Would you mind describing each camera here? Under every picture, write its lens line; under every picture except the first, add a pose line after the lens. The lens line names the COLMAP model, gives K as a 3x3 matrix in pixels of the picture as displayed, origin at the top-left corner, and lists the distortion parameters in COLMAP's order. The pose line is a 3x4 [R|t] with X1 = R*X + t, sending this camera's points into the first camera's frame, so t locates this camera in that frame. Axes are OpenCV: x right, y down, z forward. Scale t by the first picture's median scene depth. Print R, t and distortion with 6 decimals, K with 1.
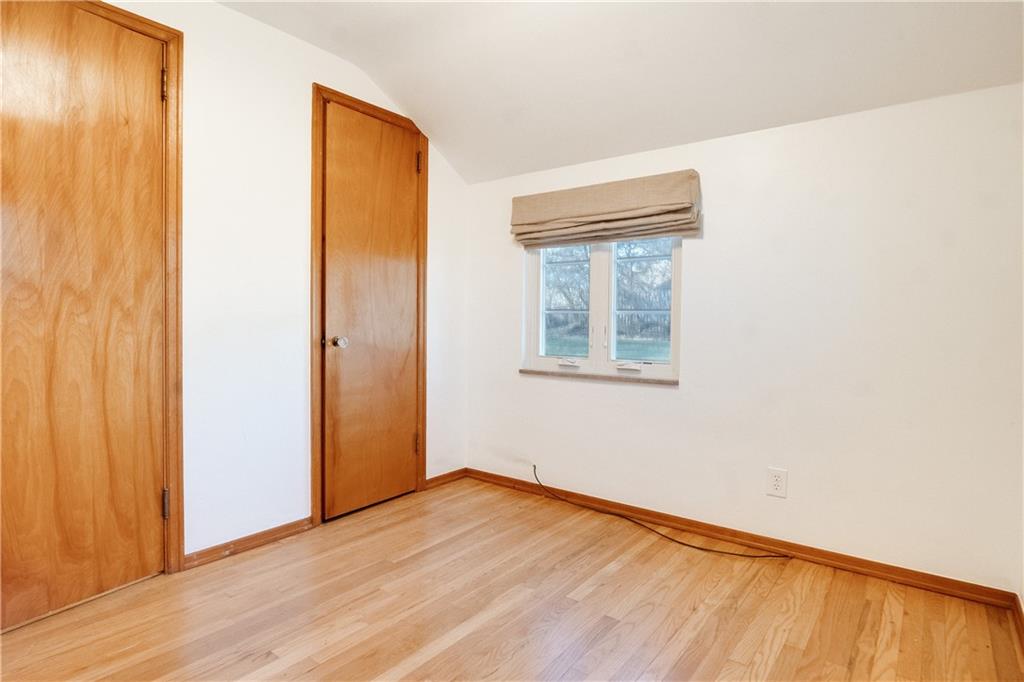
lens RADIAL K [[544.8, 0, 509.2], [0, 544.8, 339.1], [0, 0, 1]] dist [-0.017198, 0.000401]
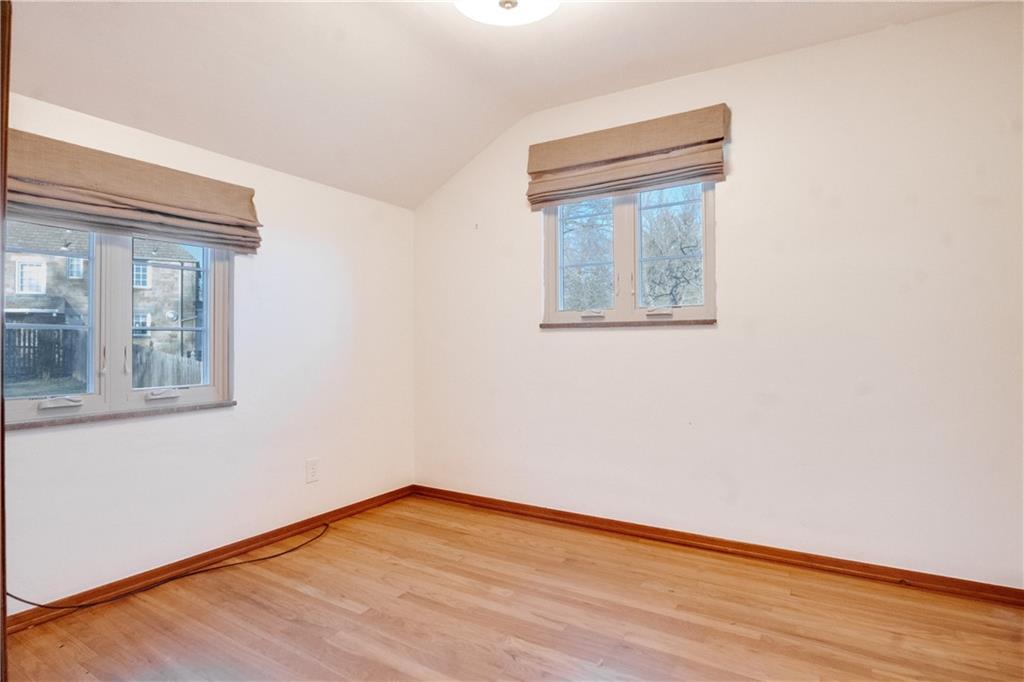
lens RADIAL K [[544.8, 0, 509.9], [0, 544.8, 335.9], [0, 0, 1]] dist [-0.017198, 0.000401]
pose [[-0.105071, -0.005704, 0.994448, -0.766126], [0.030533, 0.999494, 0.008959, -0.034786], [-0.993996, 0.031305, -0.104843, 0.676405]]
